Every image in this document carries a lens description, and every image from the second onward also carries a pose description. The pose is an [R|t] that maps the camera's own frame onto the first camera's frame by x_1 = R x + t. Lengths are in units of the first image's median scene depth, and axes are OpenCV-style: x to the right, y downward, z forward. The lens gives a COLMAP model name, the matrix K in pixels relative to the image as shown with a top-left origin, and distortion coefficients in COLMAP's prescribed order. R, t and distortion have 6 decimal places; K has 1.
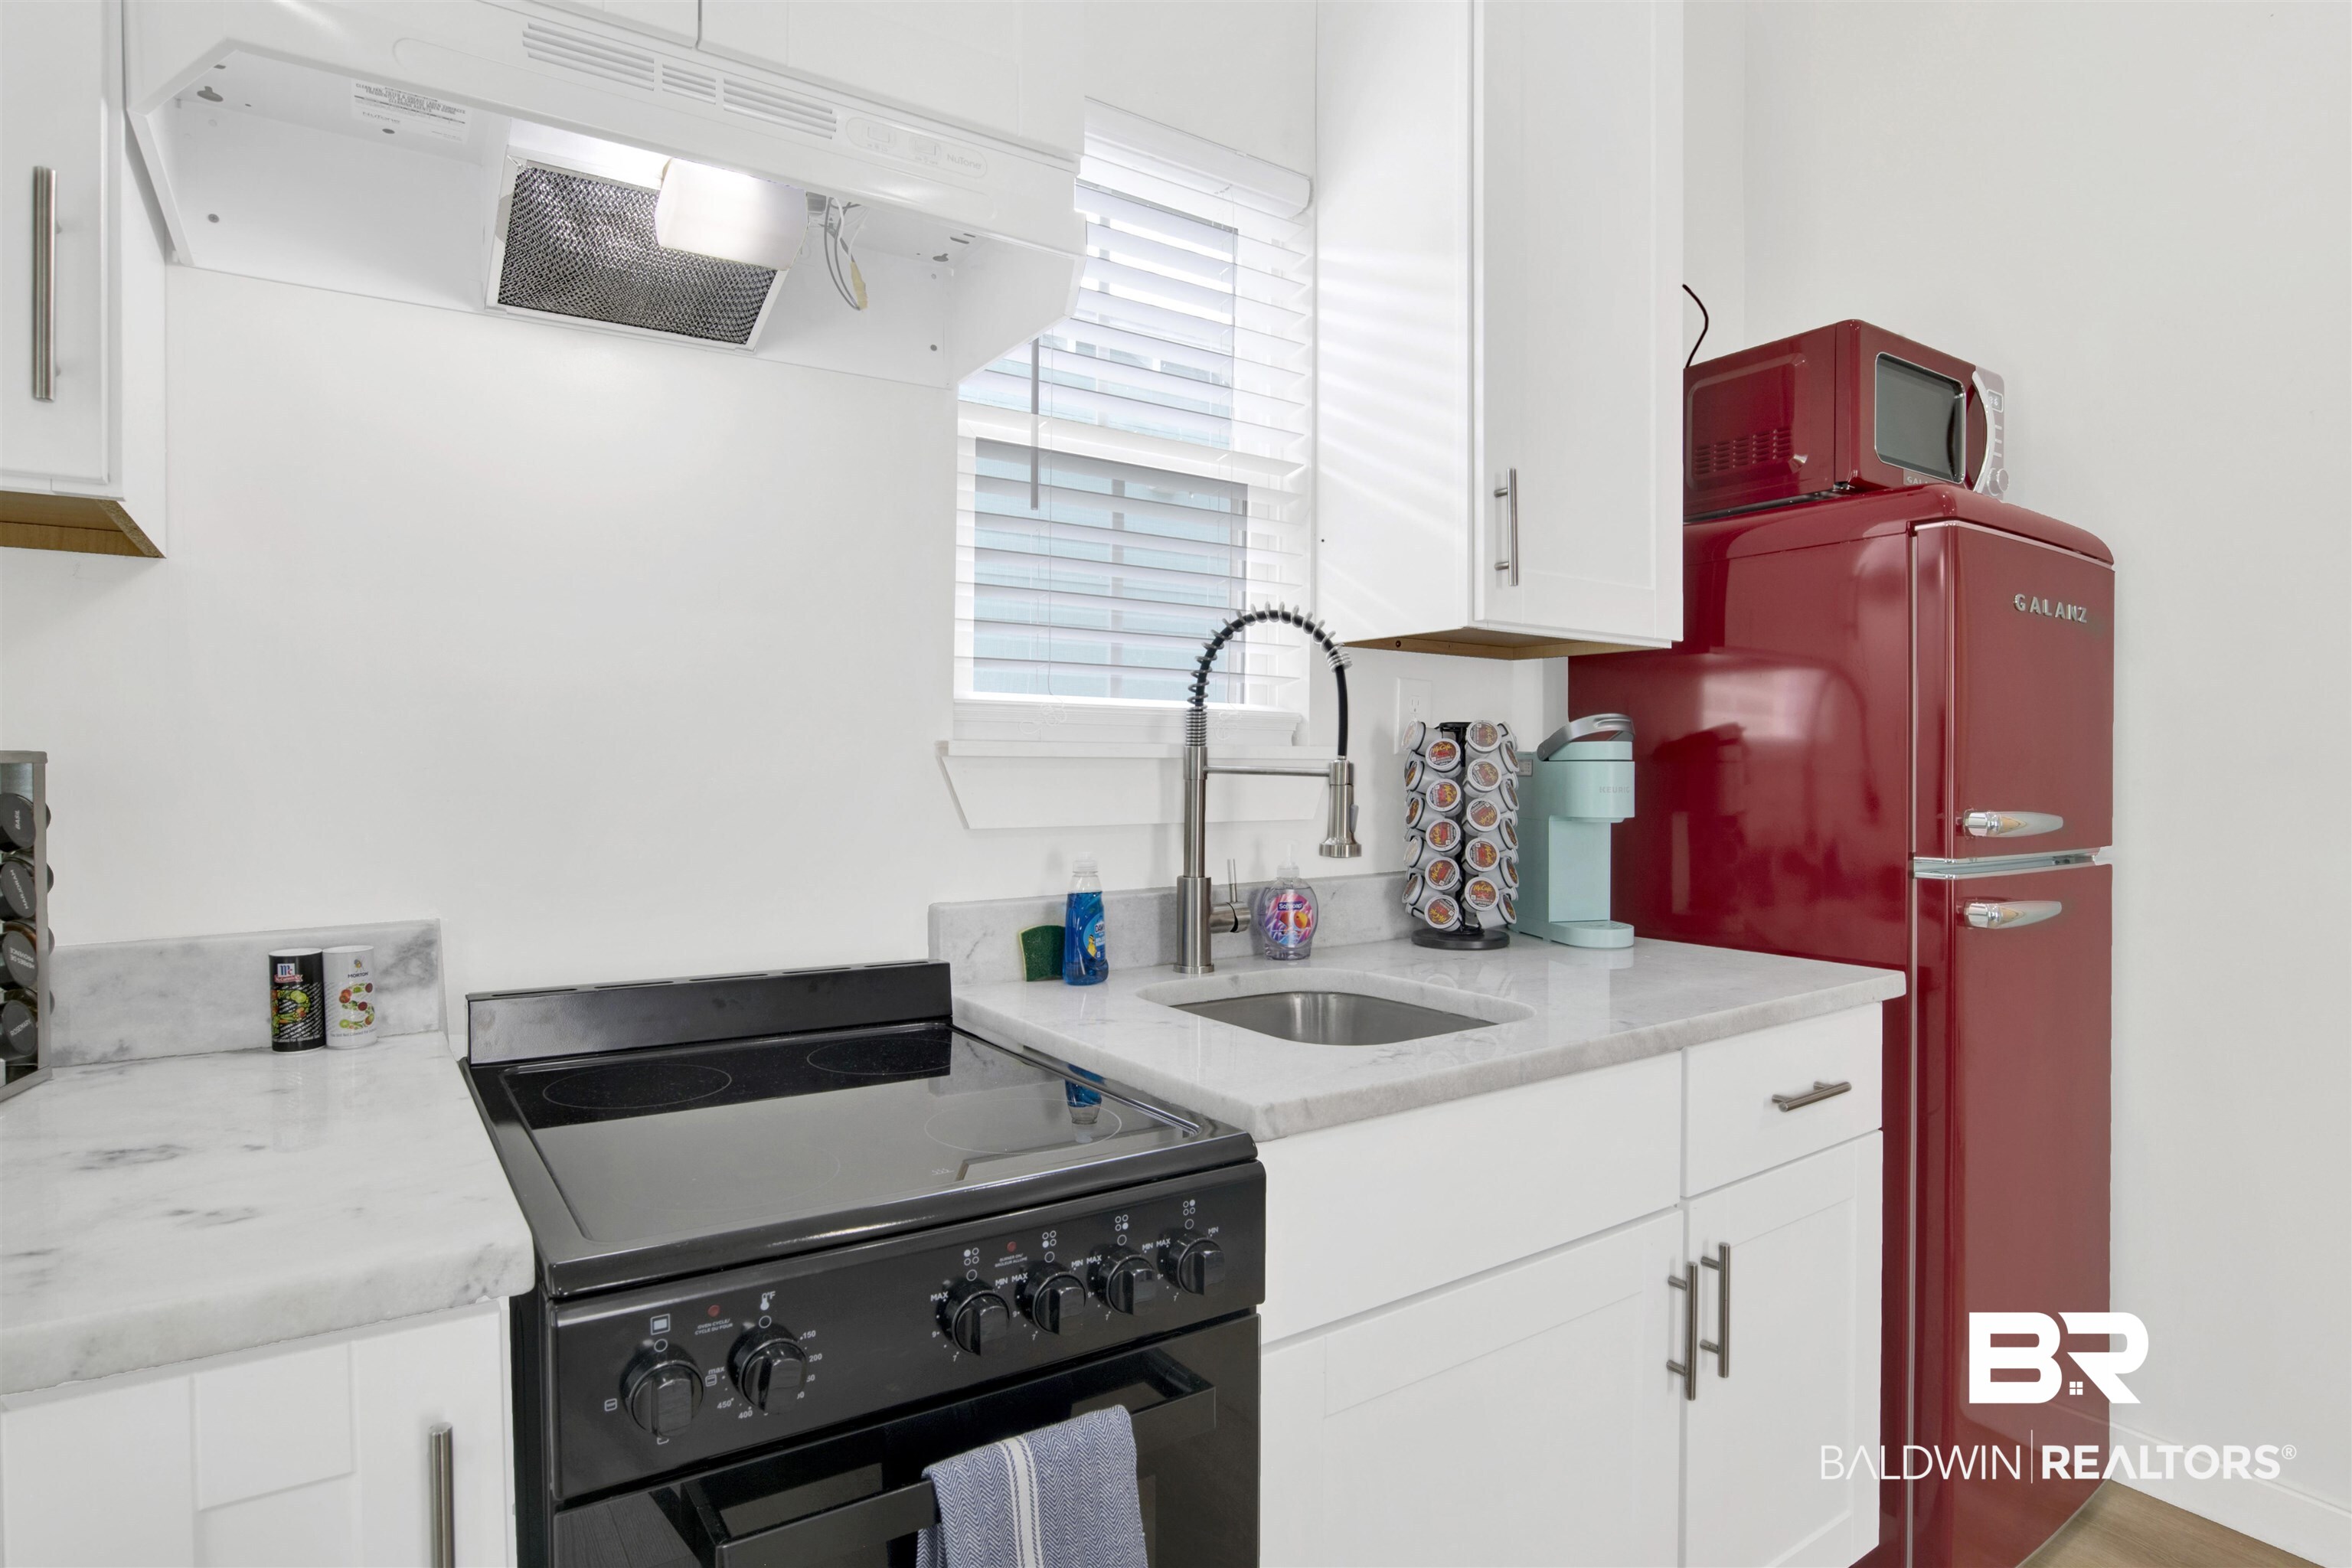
lens RADIAL K [[1236.0, 0, 1150.8], [0, 1236.0, 780.4], [0, 0, 1]] dist [-0.045547, 0.011878]
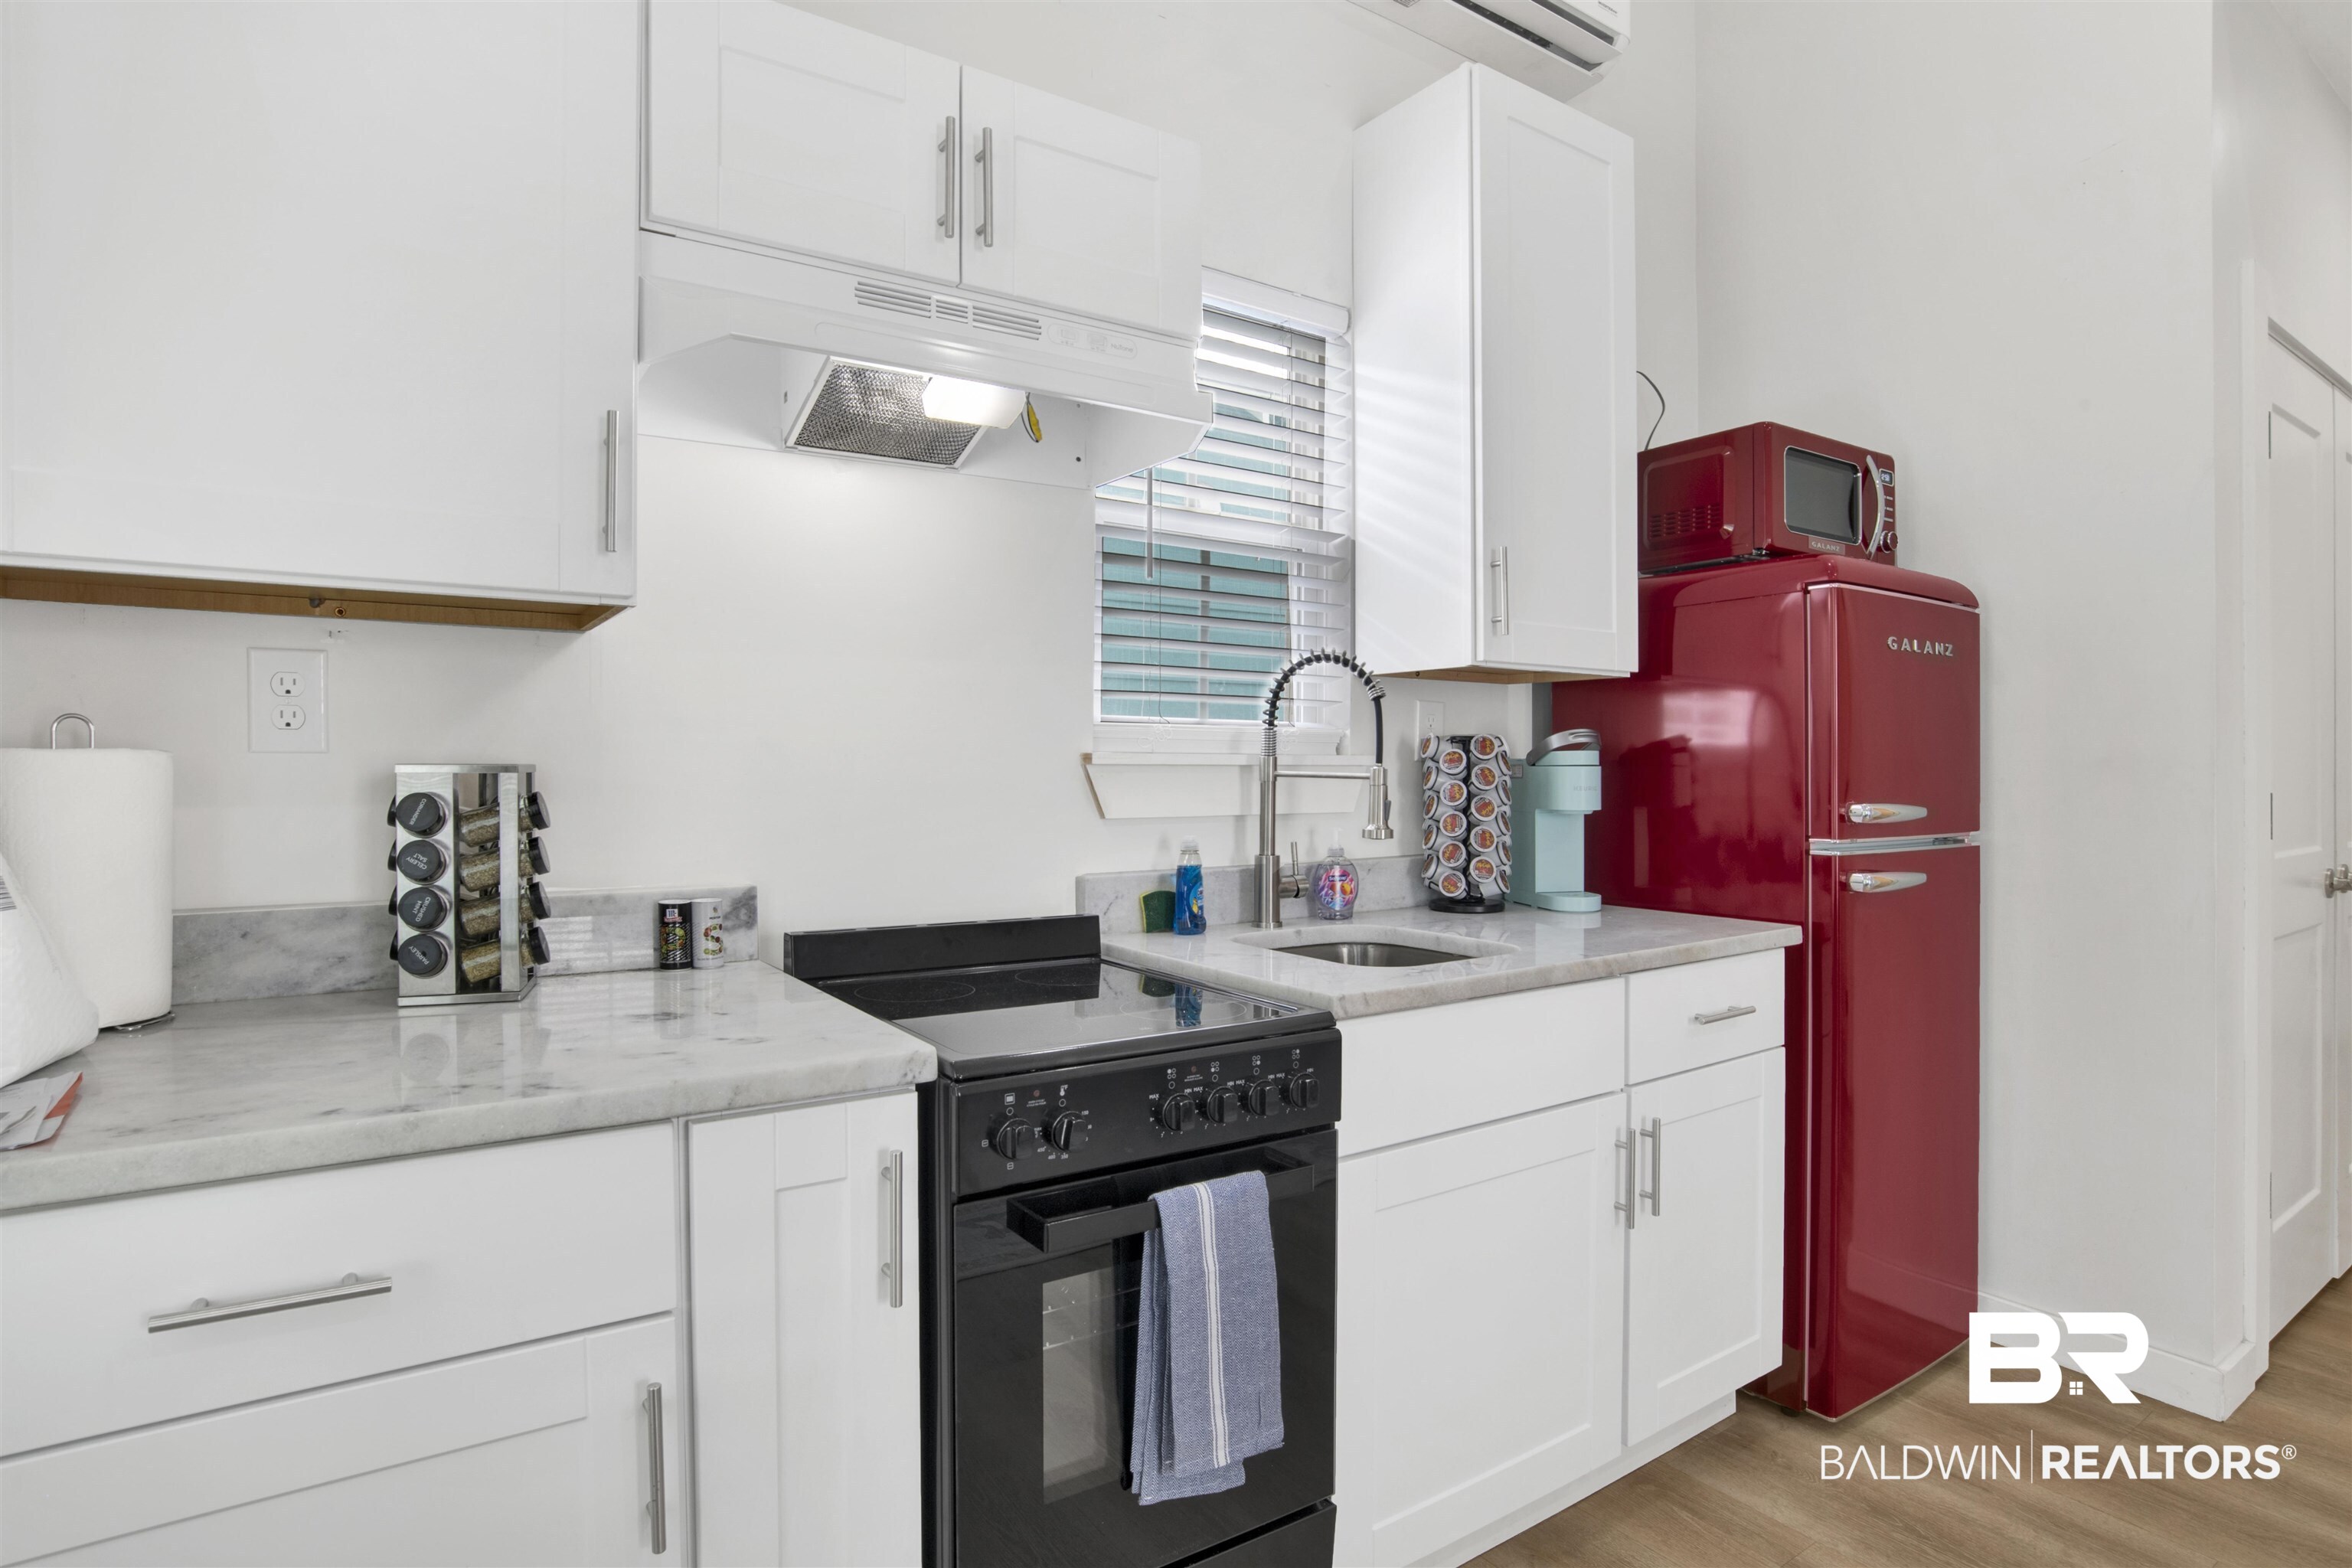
lens RADIAL K [[1236.0, 0, 1218.7], [0, 1236.0, 772.5], [0, 0, 1]] dist [-0.045547, 0.011878]
pose [[0.998930, -0.000974, 0.046231, -0.074554], [0.001185, 0.999989, -0.004547, -0.004086], [-0.046226, 0.004597, 0.998920, -0.307954]]
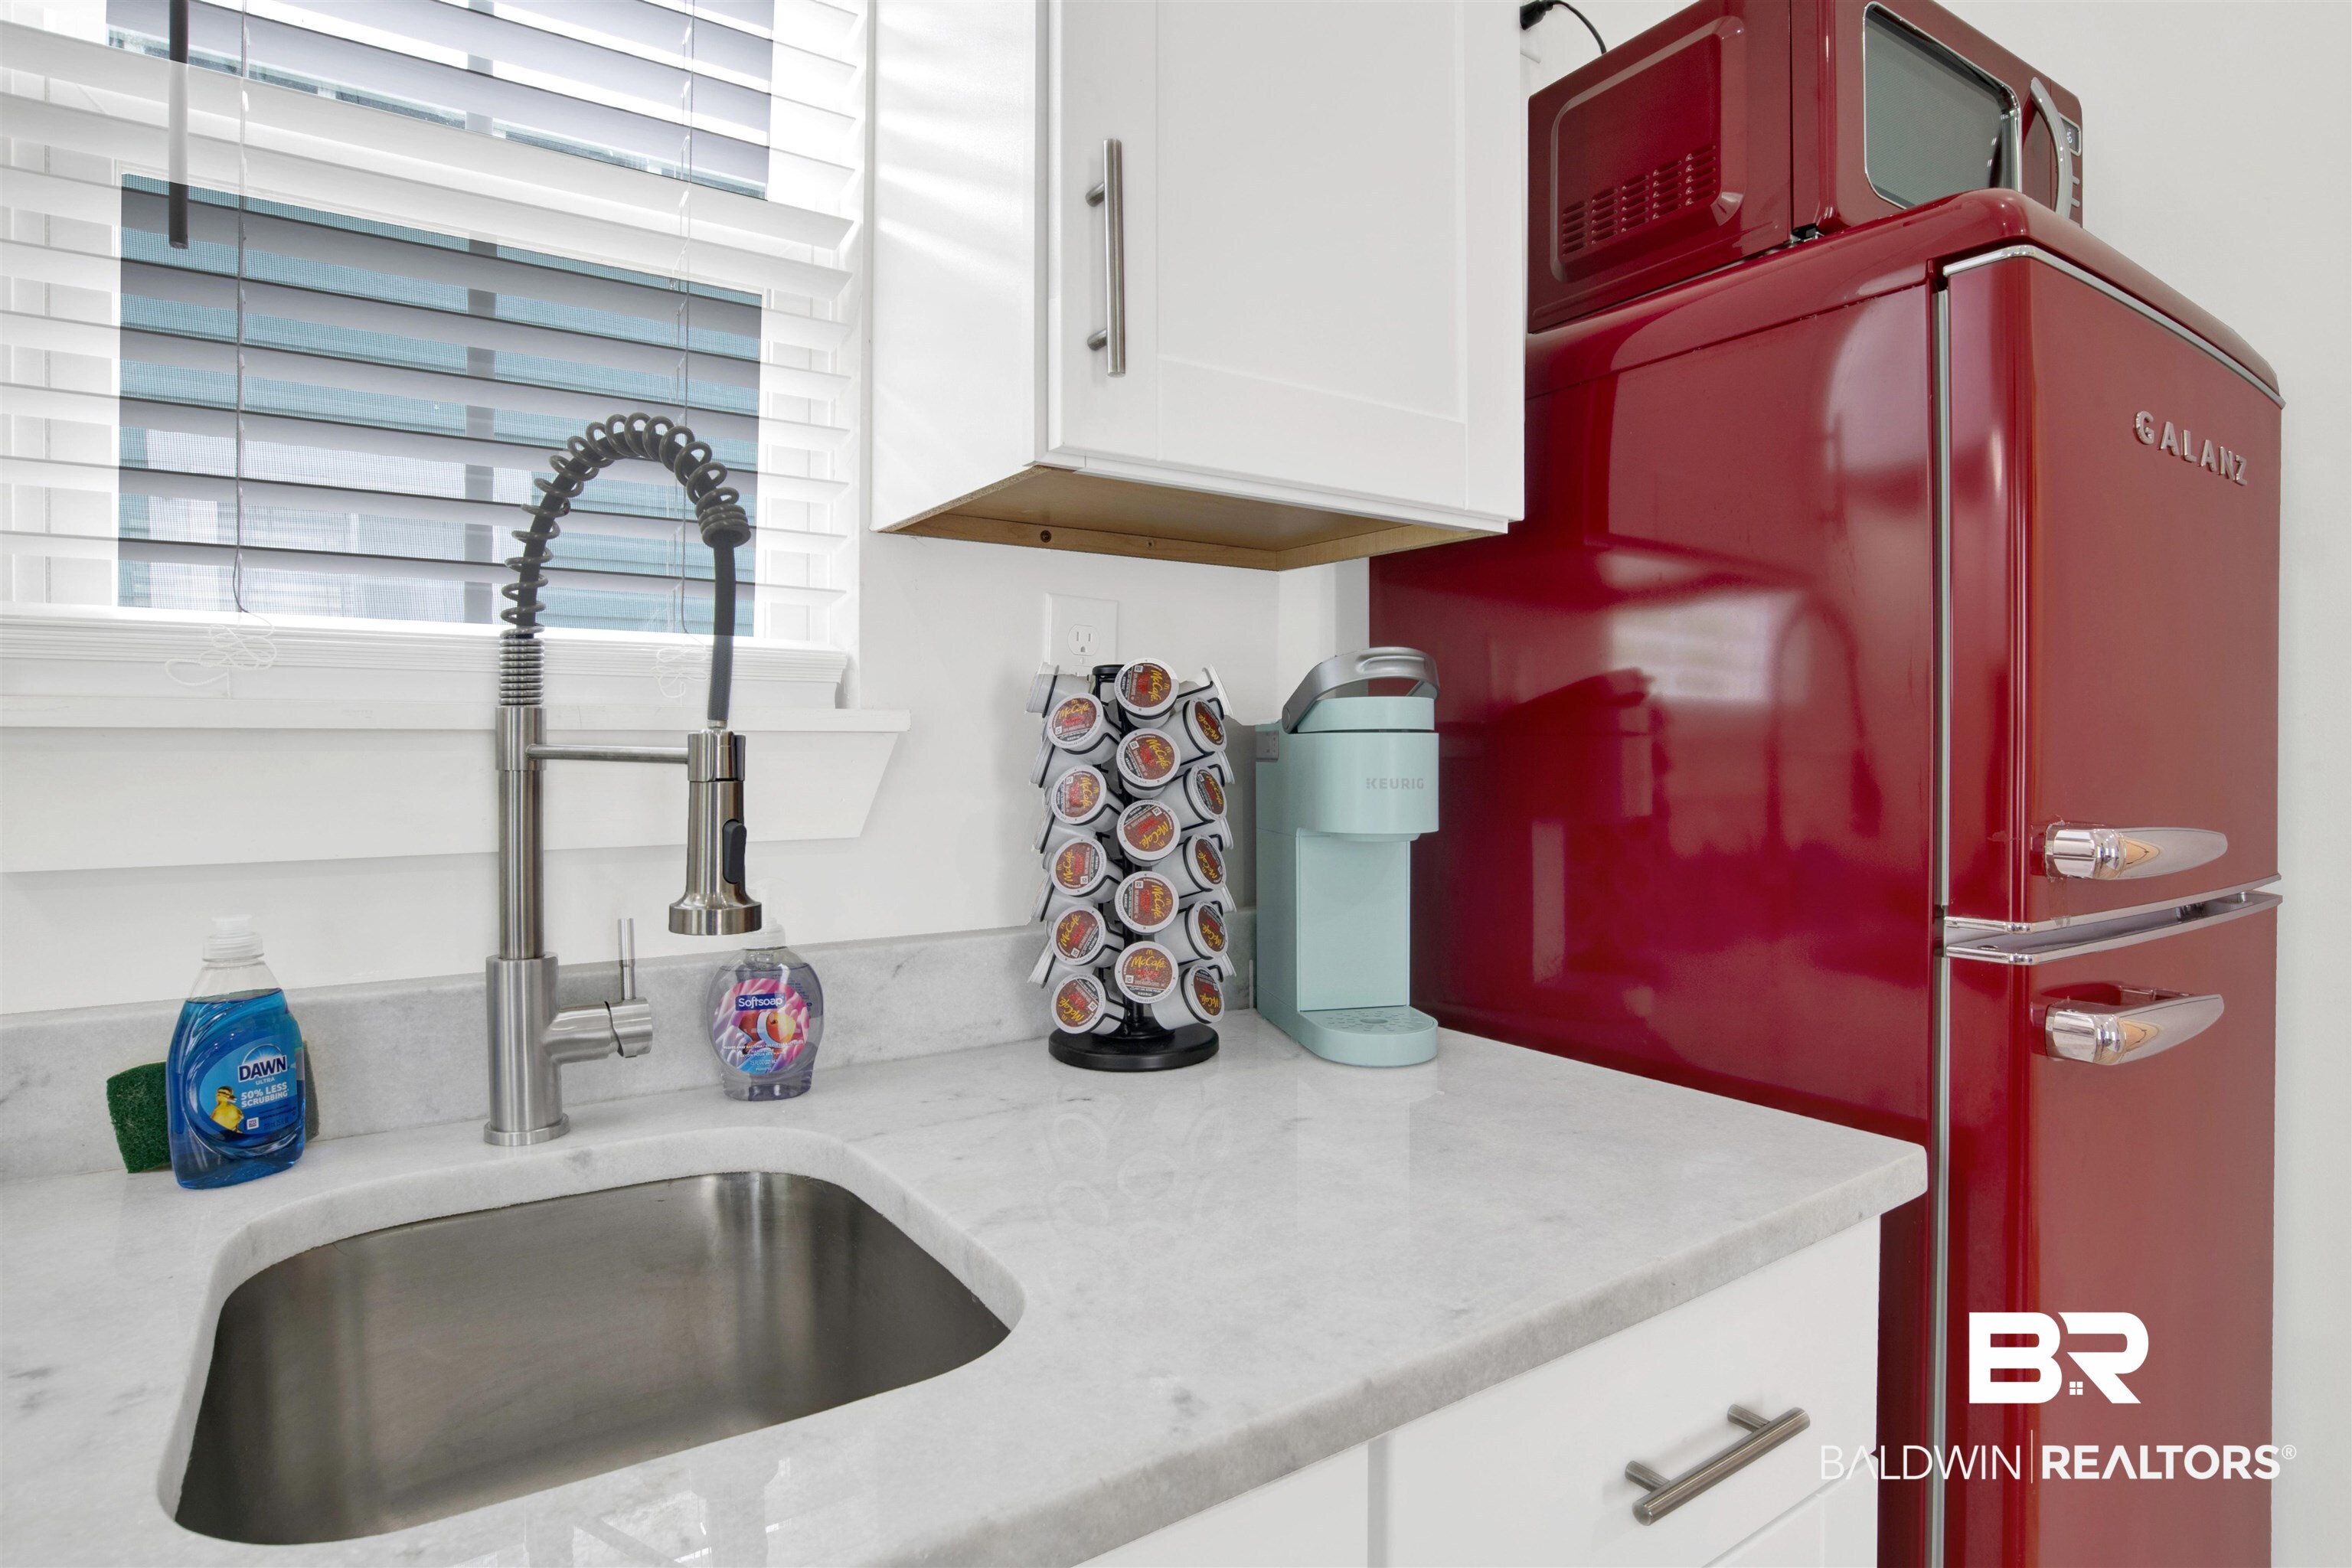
lens RADIAL K [[1236.0, 0, 1123.1], [0, 1236.0, 753.2], [0, 0, 1]] dist [-0.045547, 0.011878]
pose [[0.999795, -0.001387, -0.020183, 0.299521], [0.001327, 0.999995, -0.002979, -0.005496], [0.020187, 0.002952, 0.999792, 0.493572]]
